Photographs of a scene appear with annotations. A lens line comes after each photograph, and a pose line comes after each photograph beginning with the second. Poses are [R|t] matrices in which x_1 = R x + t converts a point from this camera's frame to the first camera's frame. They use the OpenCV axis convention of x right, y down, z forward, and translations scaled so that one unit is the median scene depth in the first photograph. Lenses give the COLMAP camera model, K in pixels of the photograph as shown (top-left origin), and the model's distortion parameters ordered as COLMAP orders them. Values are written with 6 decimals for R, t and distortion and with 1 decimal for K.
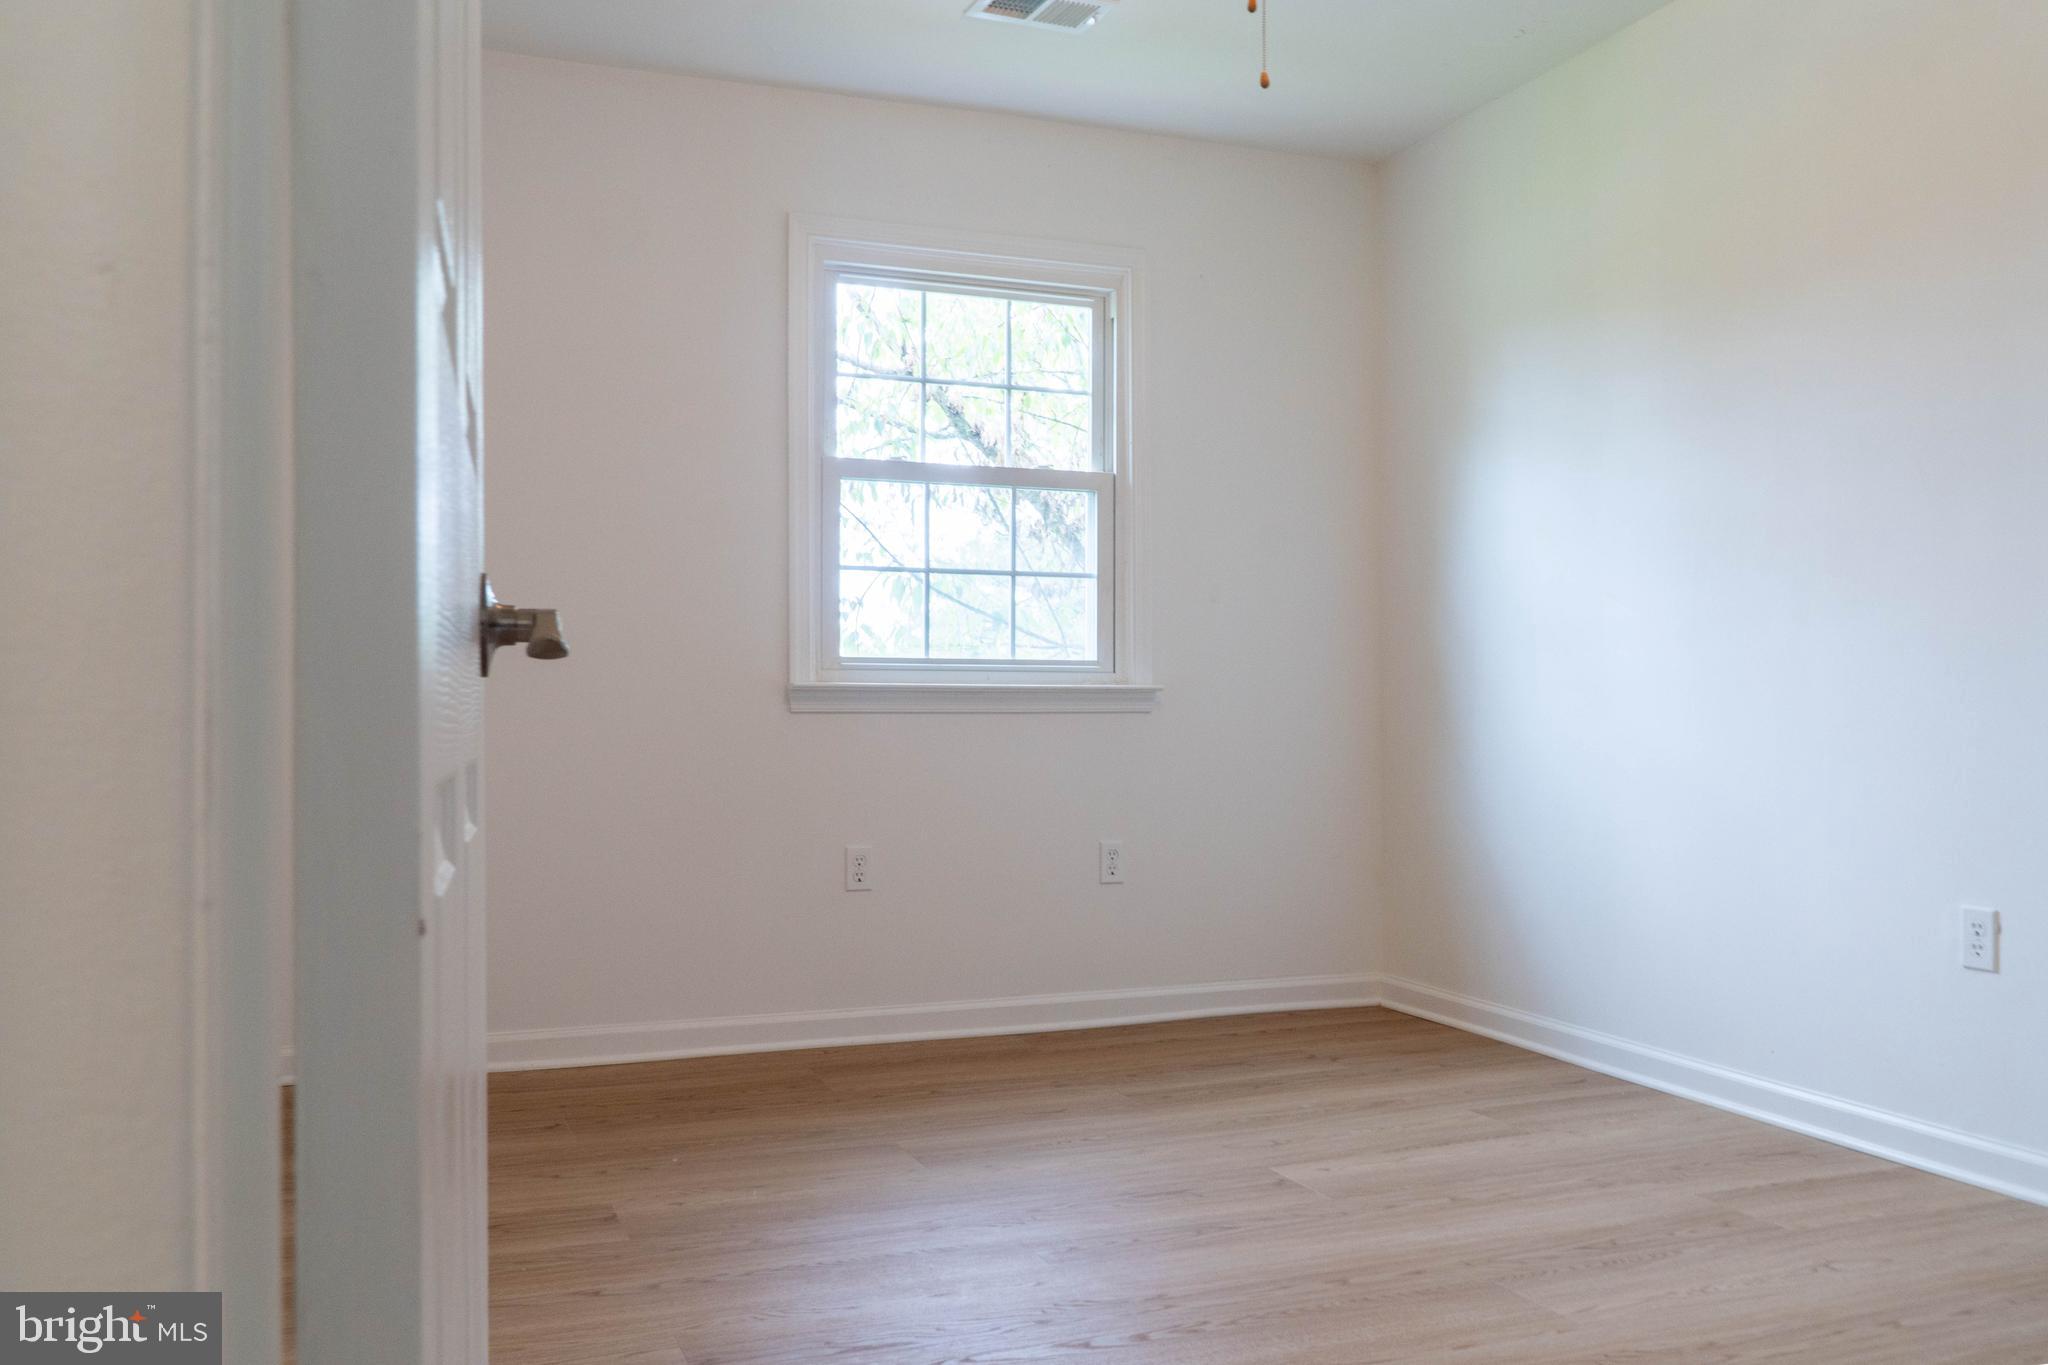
lens RADIAL K [[1606.1, 0, 1041.7], [0, 1606.1, 685.9], [0, 0, 1]] dist [-0.002707, 0.006156]
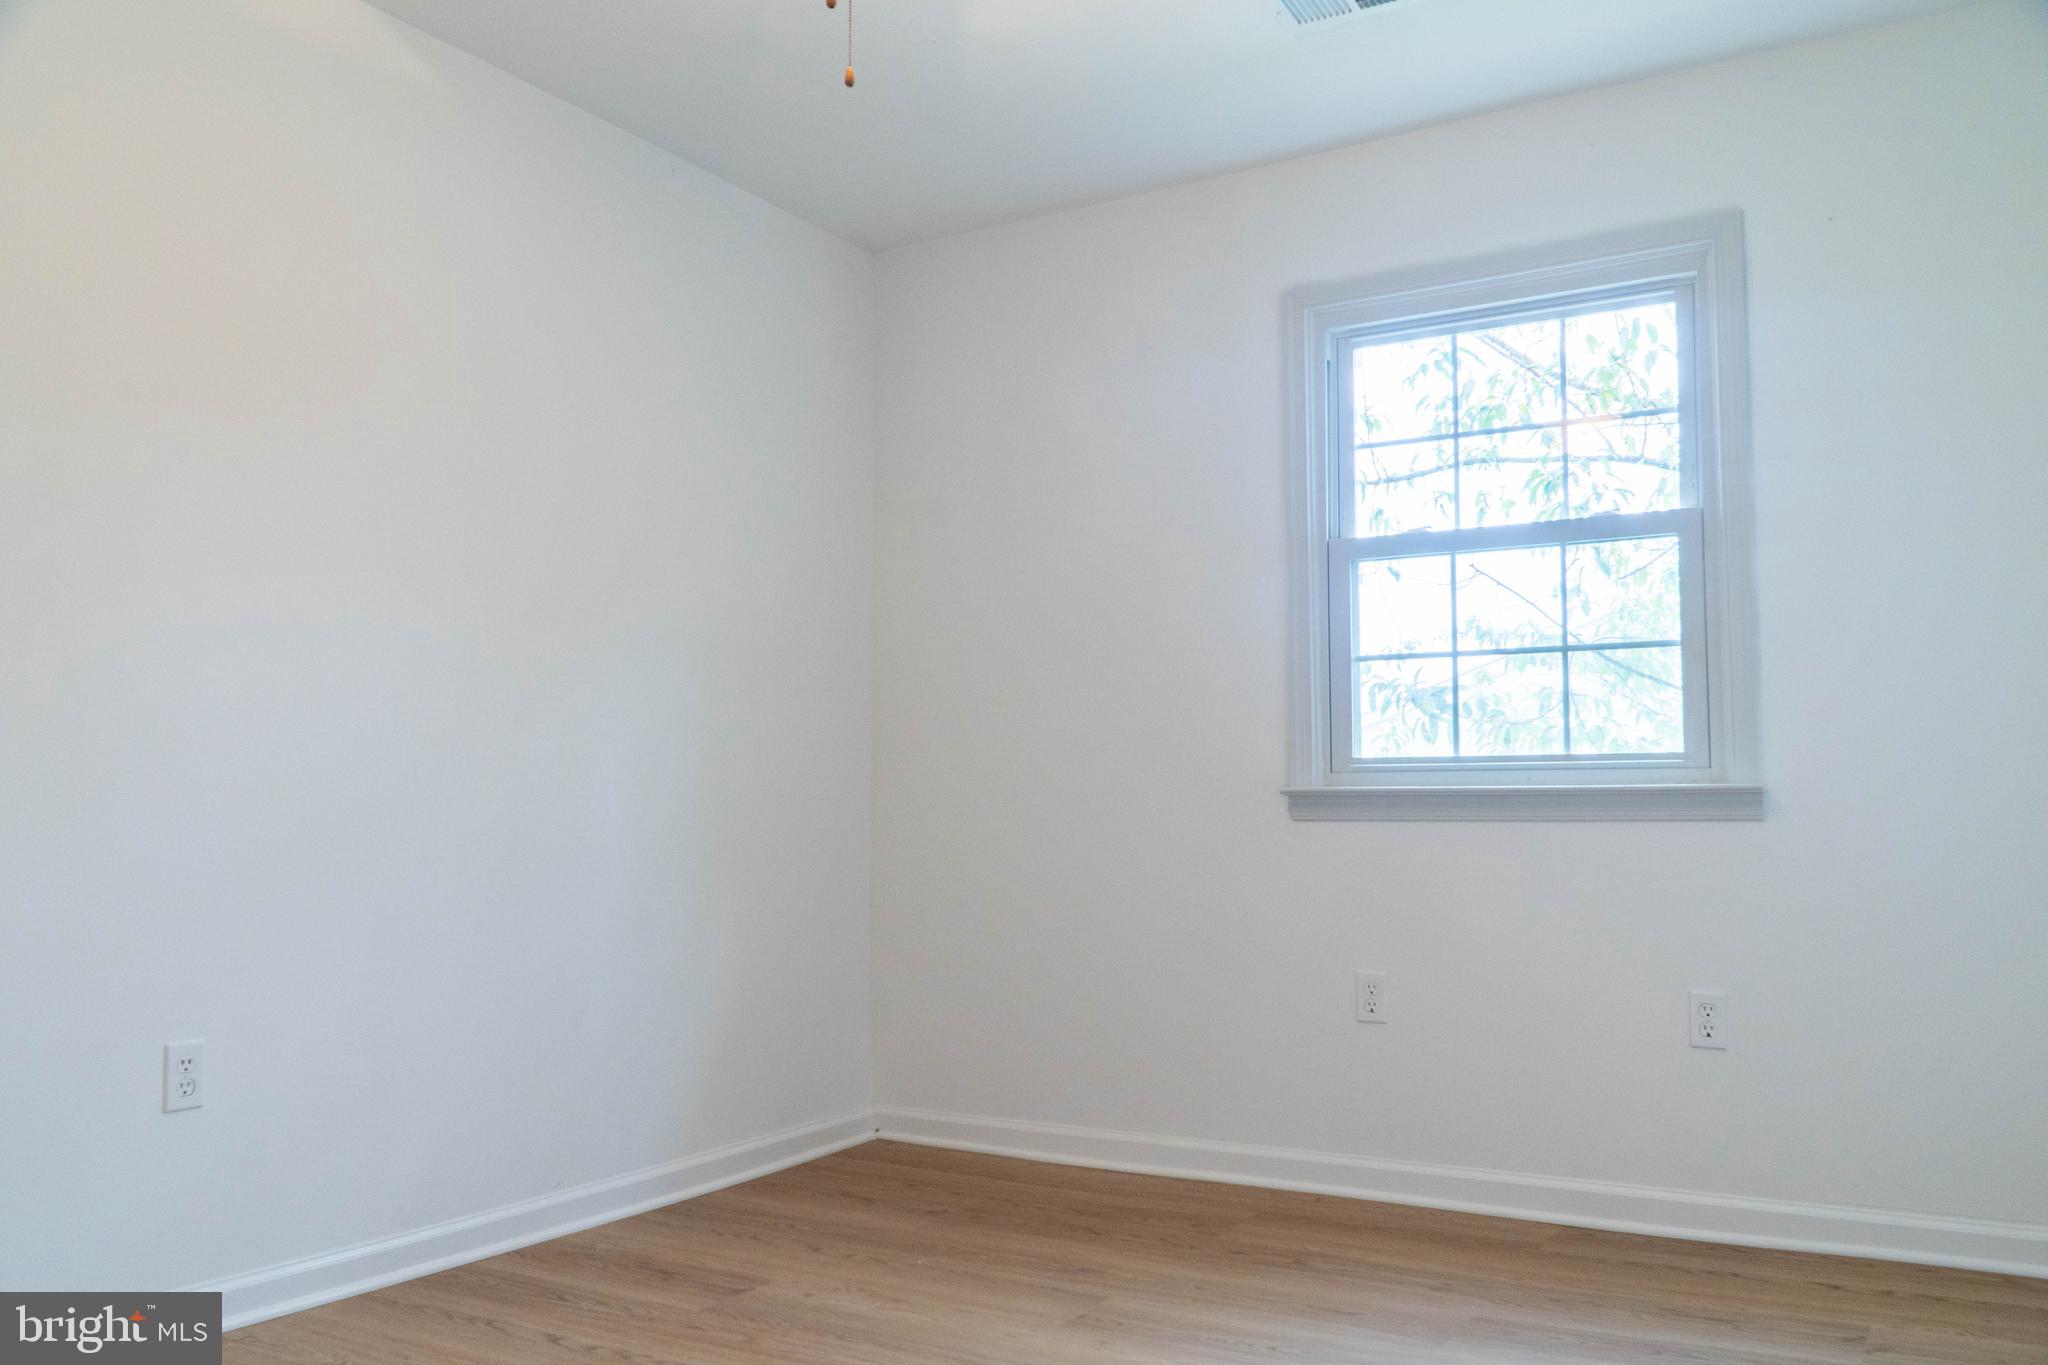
lens RADIAL K [[1606.1, 0, 1020.7], [0, 1606.1, 693.4], [0, 0, 1]] dist [-0.002707, 0.006156]
pose [[0.641345, -0.059925, -0.764909, 0.440392], [0.011685, 0.997593, -0.068356, 0.005143], [0.767164, 0.034902, 0.640501, 0.277766]]
